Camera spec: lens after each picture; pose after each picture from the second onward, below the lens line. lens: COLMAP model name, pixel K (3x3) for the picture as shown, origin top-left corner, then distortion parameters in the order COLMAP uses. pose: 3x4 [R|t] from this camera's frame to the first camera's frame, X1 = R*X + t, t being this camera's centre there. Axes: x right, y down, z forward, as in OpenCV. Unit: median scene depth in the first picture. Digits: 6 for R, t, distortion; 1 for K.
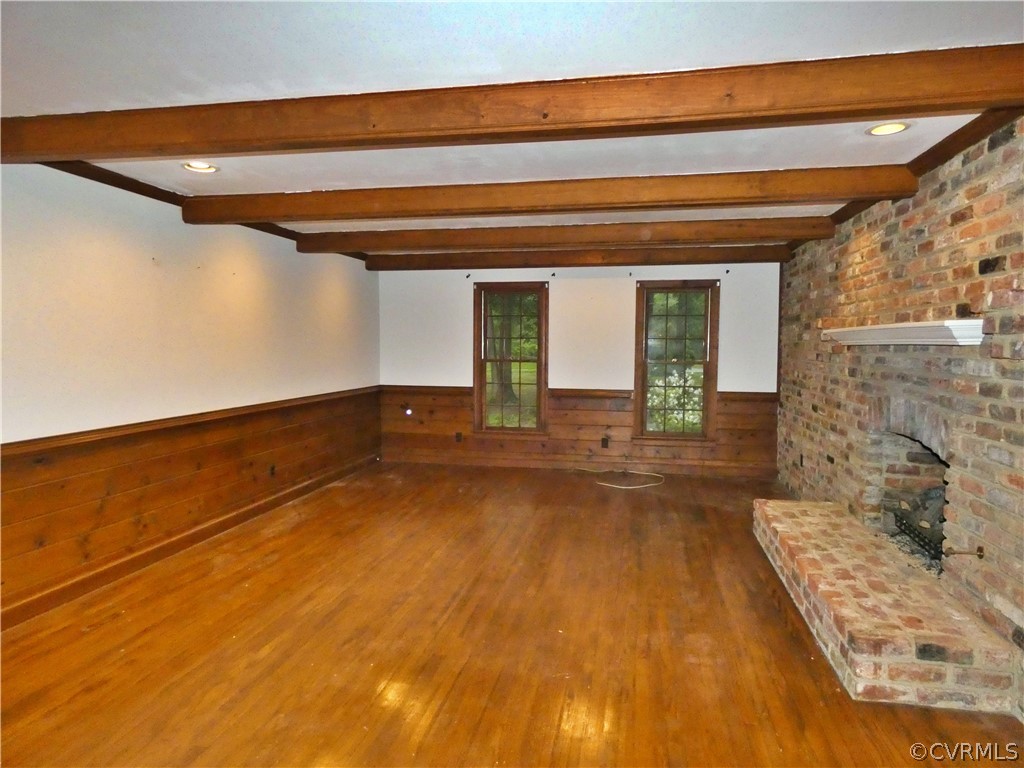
lens RADIAL K [[621.1, 0, 524.5], [0, 621.1, 380.0], [0, 0, 1]] dist [-0.002016, -0.001433]
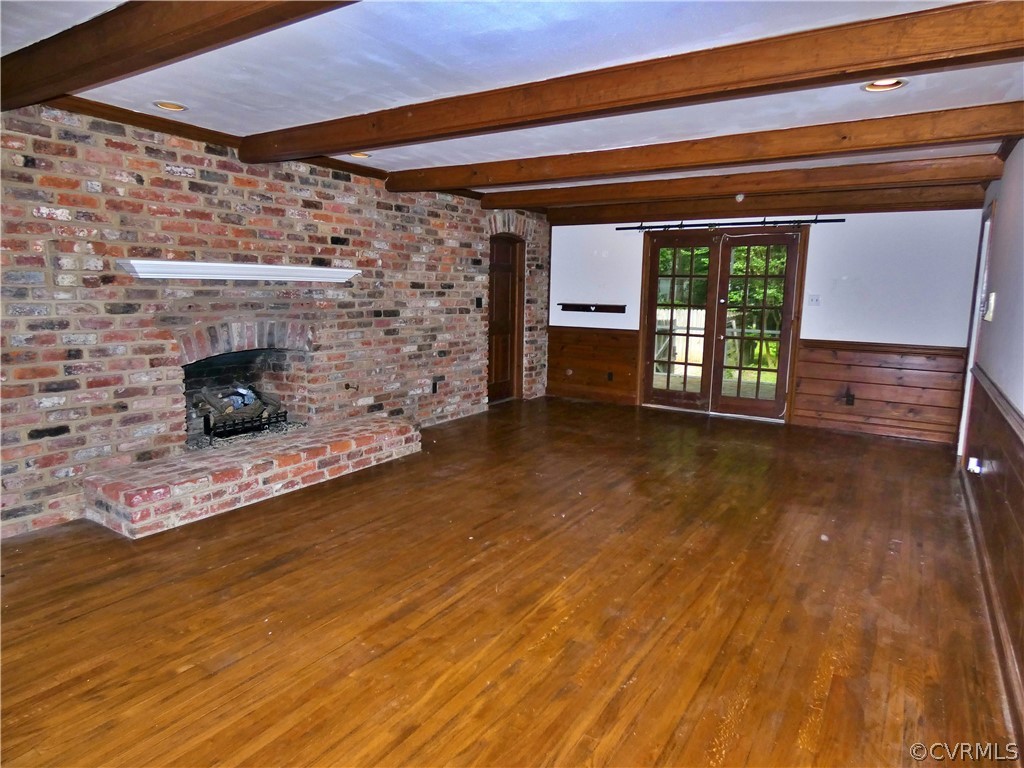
lens RADIAL K [[614.6, 0, 518.2], [0, 614.6, 382.5], [0, 0, 1]] dist [-0.001329, 0.001895]
pose [[-0.924037, -0.081467, 0.373522, -0.411527], [-0.002565, 0.978330, 0.207034, -0.117467], [-0.382295, 0.190349, -0.904222, 2.041517]]
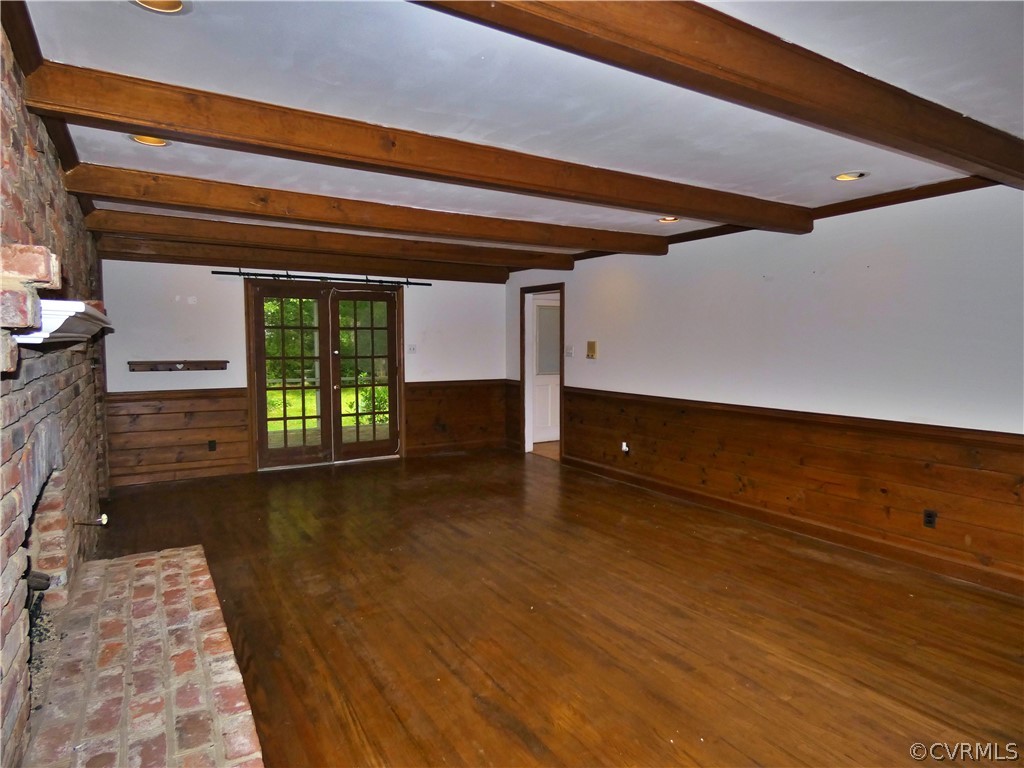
lens RADIAL K [[612.6, 0, 513.3], [0, 612.6, 385.8], [0, 0, 1]] dist [-0.002625, 0.000843]
pose [[-0.743675, 0.039511, -0.667373, 0.689587], [-0.046199, 0.992829, 0.110259, -0.106341], [0.666943, 0.112829, -0.736517, 1.847783]]
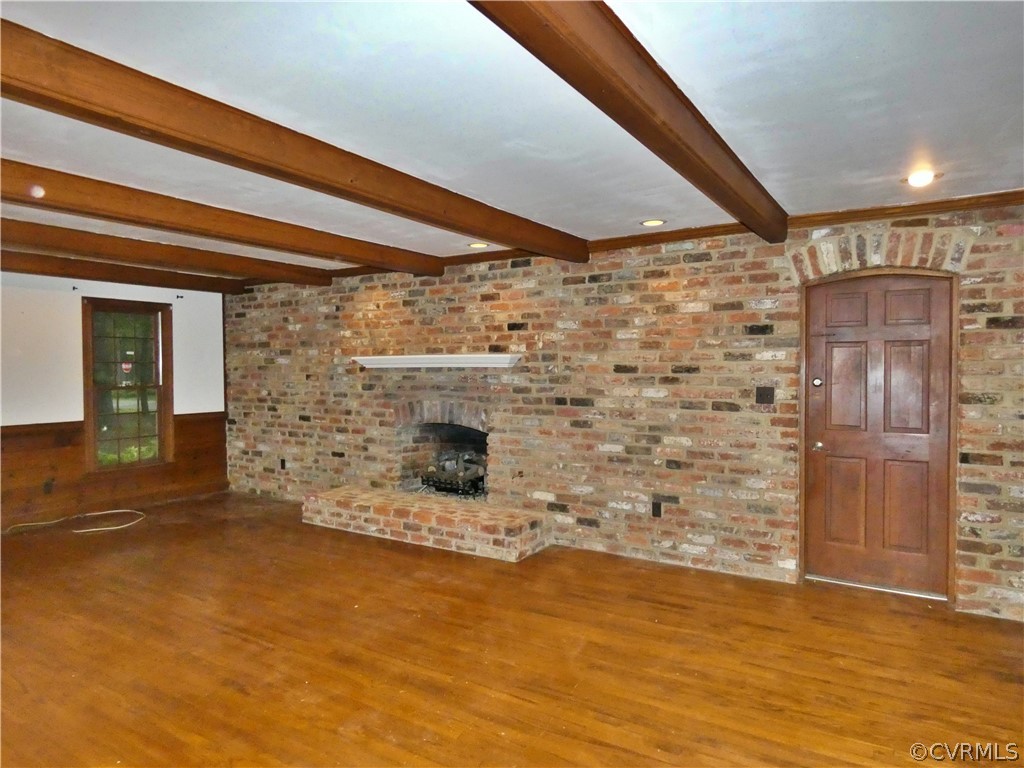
lens RADIAL K [[636.3, 0, 509.7], [0, 636.3, 383.9], [0, 0, 1]] dist [-0.006628, 0.000164]
pose [[0.369747, -0.032239, 0.928573, -0.879310], [0.058274, 0.998235, 0.011454, -0.022368], [-0.927303, 0.049877, 0.370973, 0.221088]]
